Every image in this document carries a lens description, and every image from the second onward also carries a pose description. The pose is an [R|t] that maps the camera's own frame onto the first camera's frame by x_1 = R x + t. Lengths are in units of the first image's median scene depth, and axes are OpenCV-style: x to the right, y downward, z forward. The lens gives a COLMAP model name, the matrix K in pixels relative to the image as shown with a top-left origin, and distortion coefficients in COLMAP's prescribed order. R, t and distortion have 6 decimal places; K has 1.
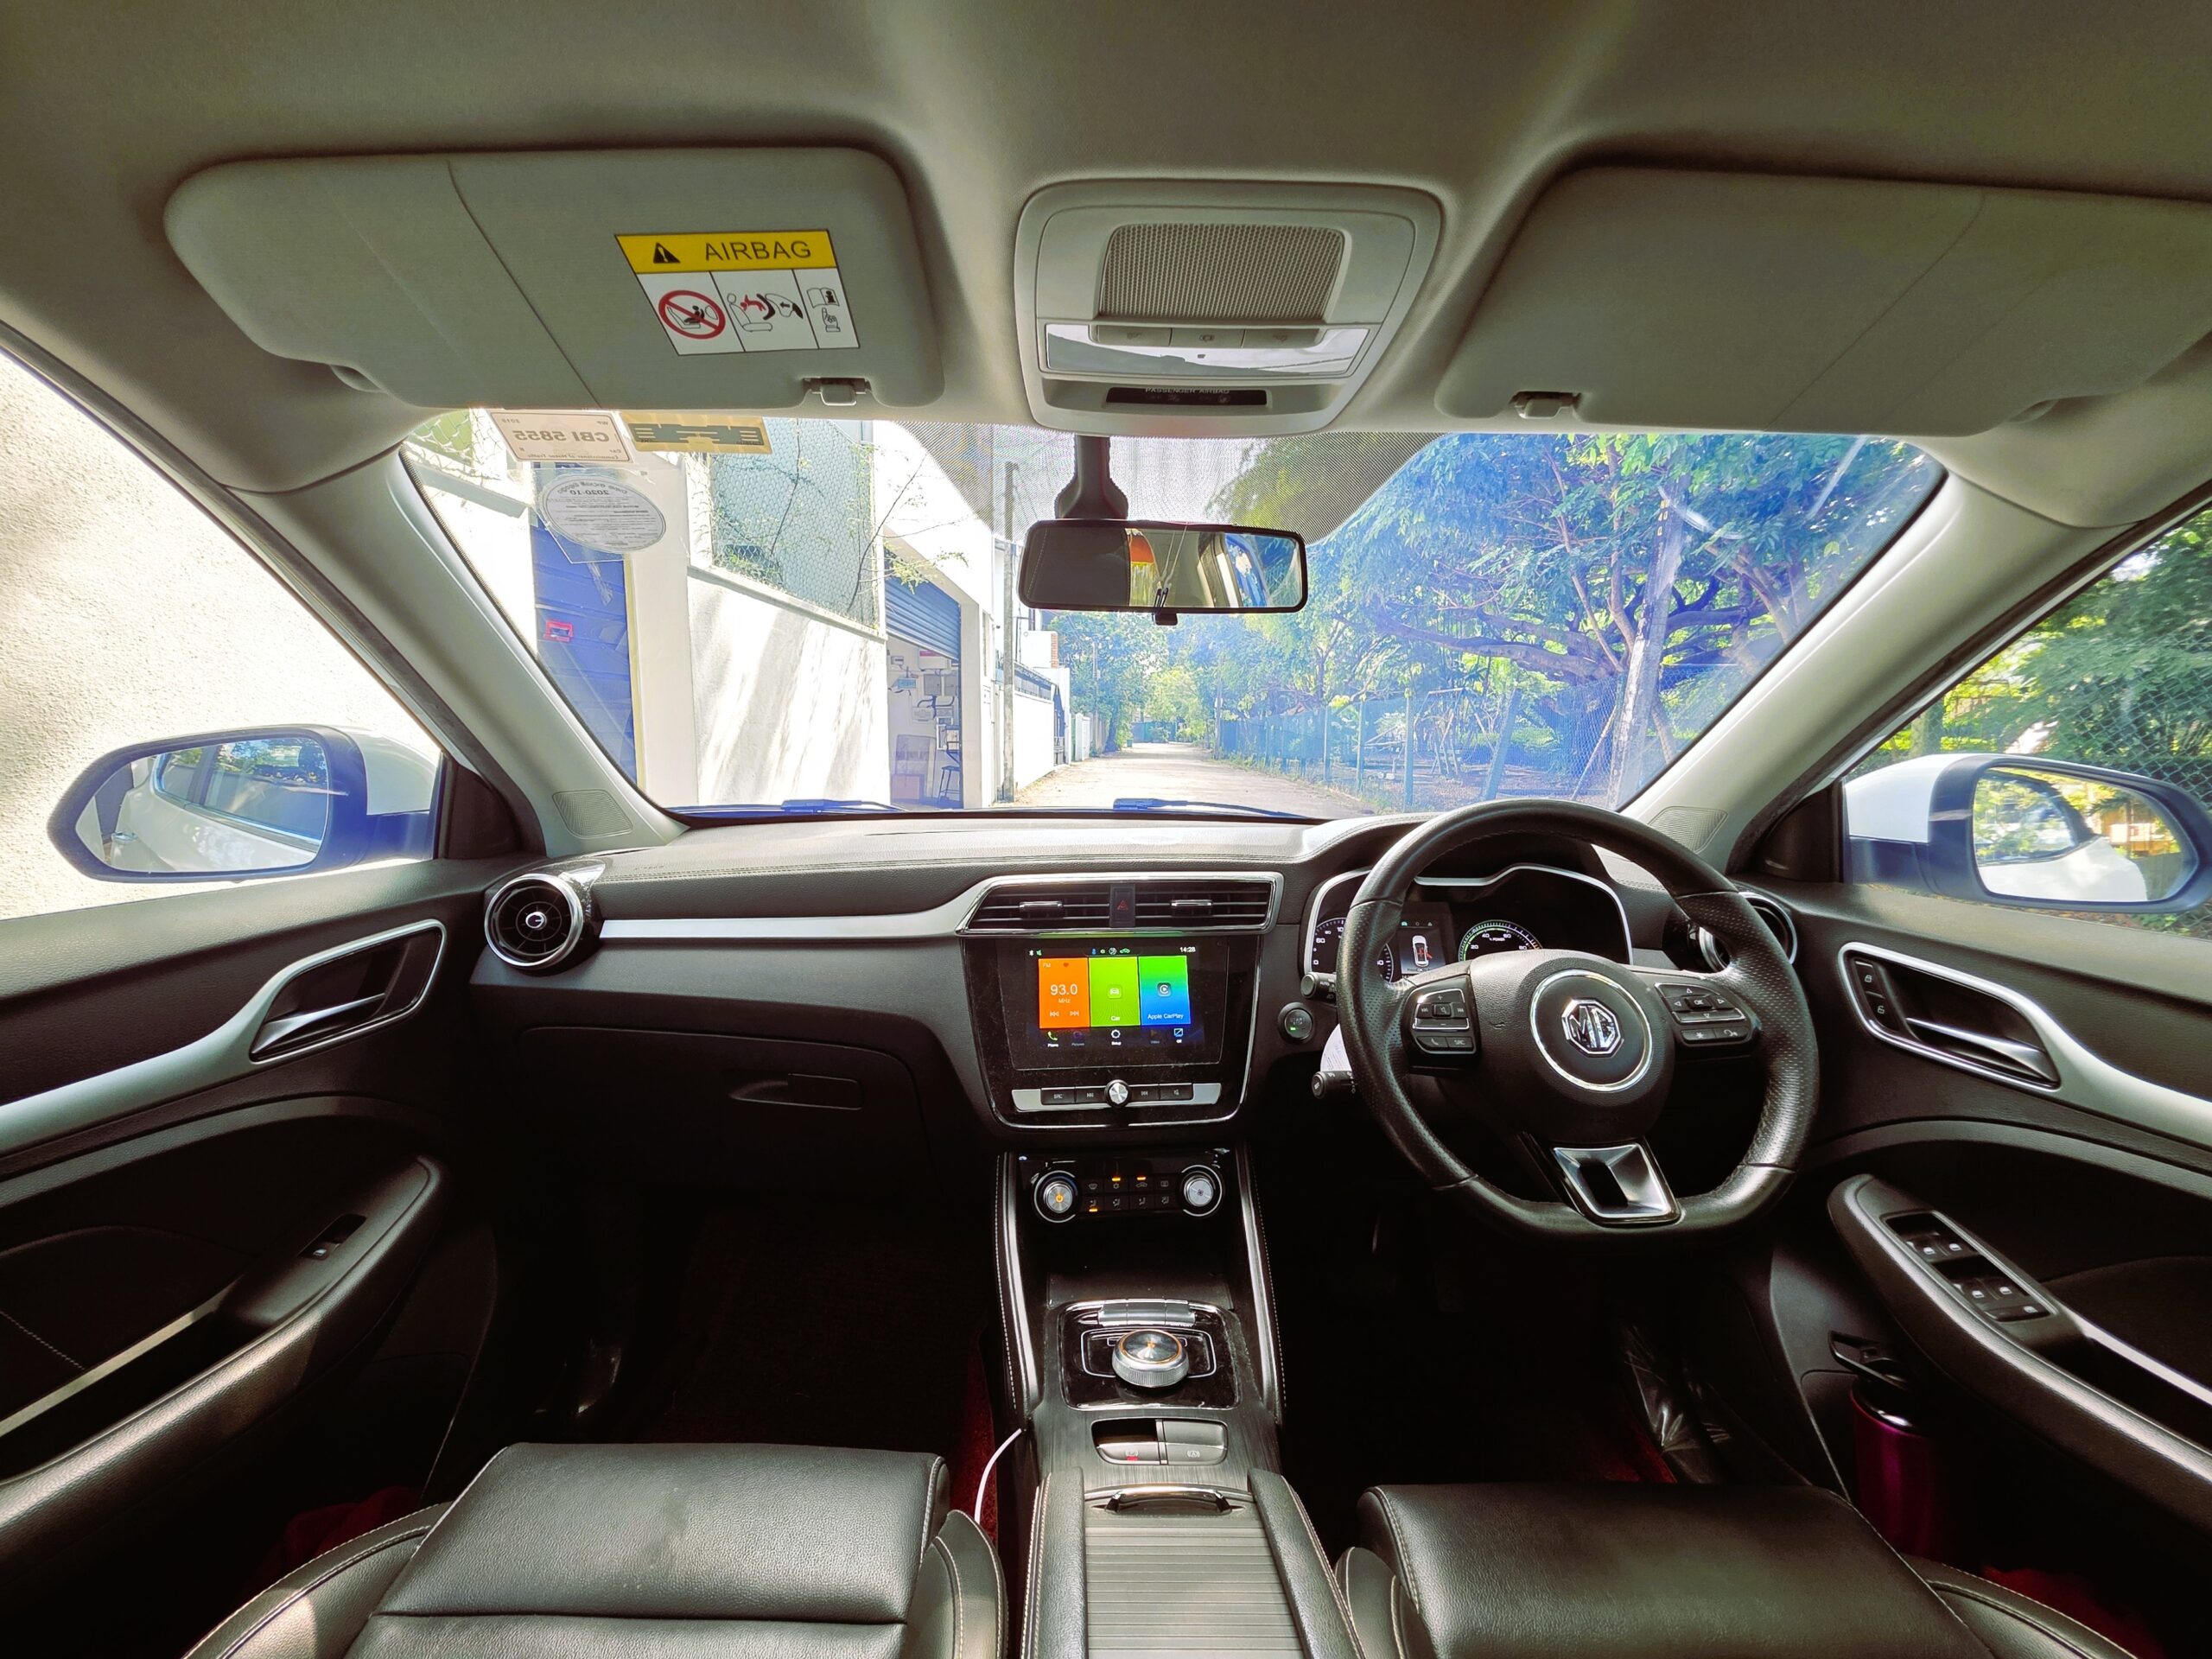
lens RADIAL K [[888.2, 0, 1105.1], [0, 888.2, 834.7], [0, 0, 1]] dist [0.000297, 0.000012]
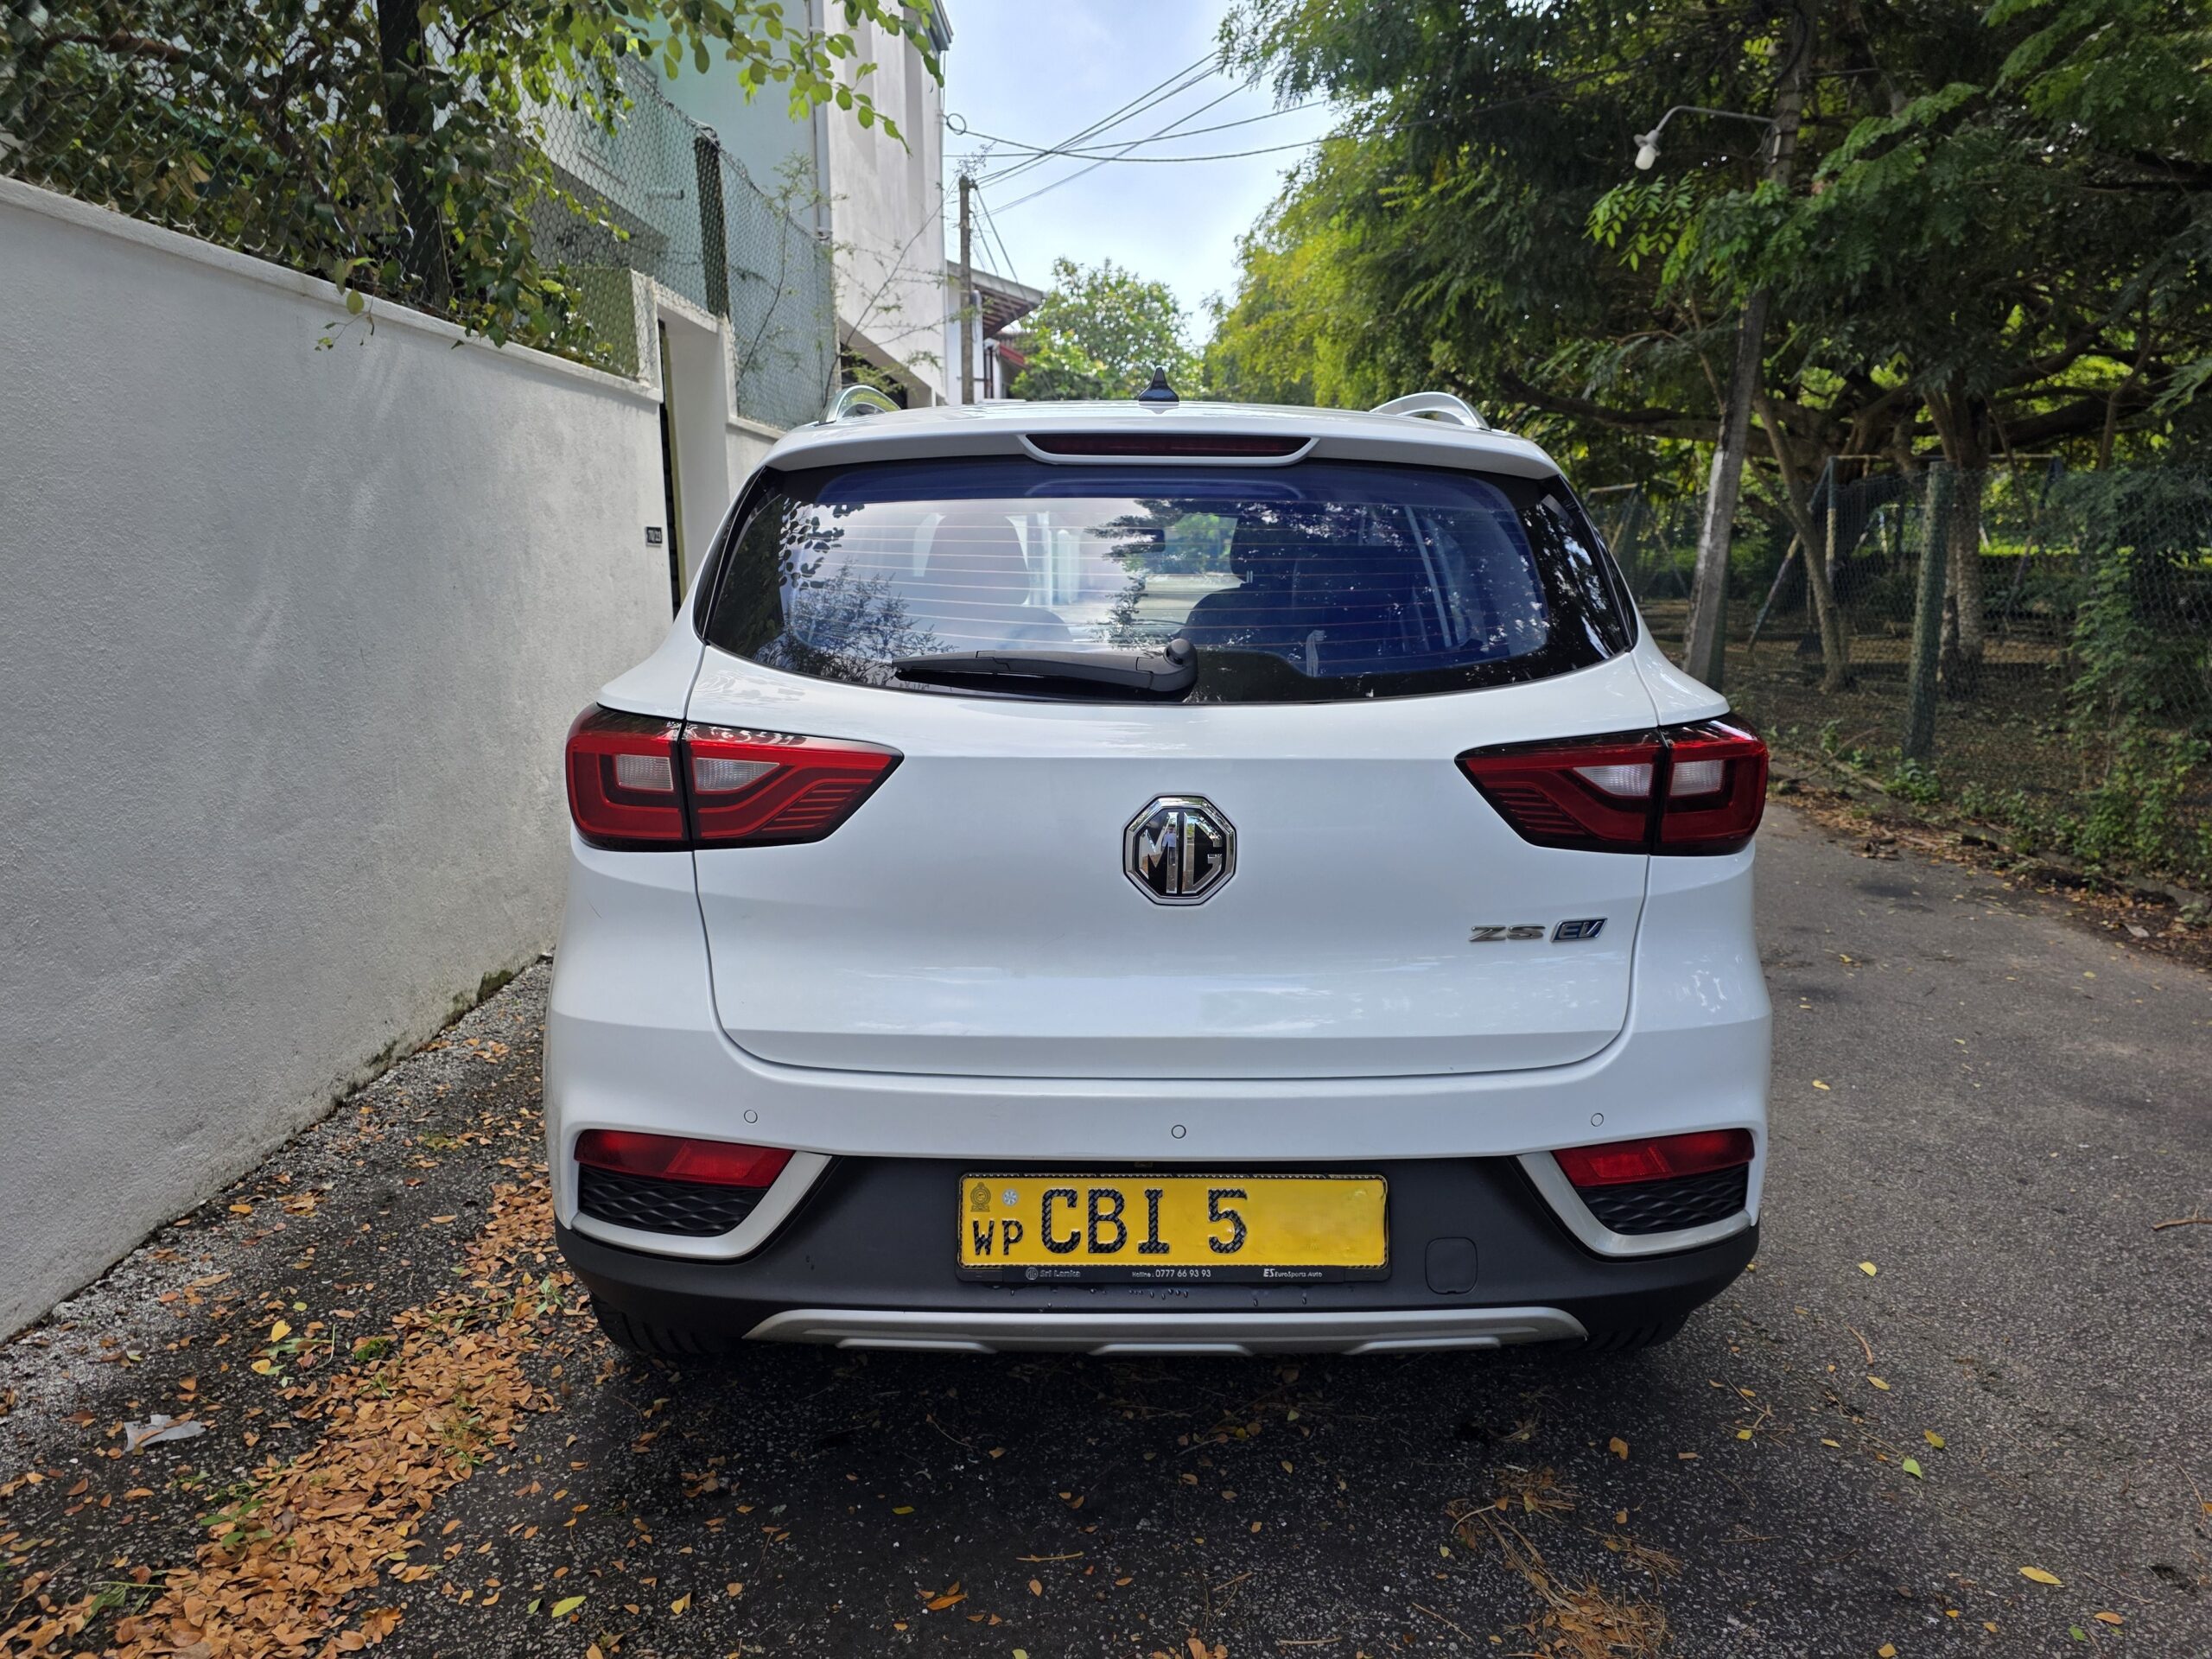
lens RADIAL K [[1468.8, 0, 1107.2], [0, 1468.8, 827.5], [0, 0, 1]] dist [-0.005152, 0.000596]
pose [[0.999926, -0.012183, -0.000065, -0.001520], [0.012159, 0.997573, 0.068559, 0.042107], [-0.000770, -0.068555, 0.997647, -0.458306]]
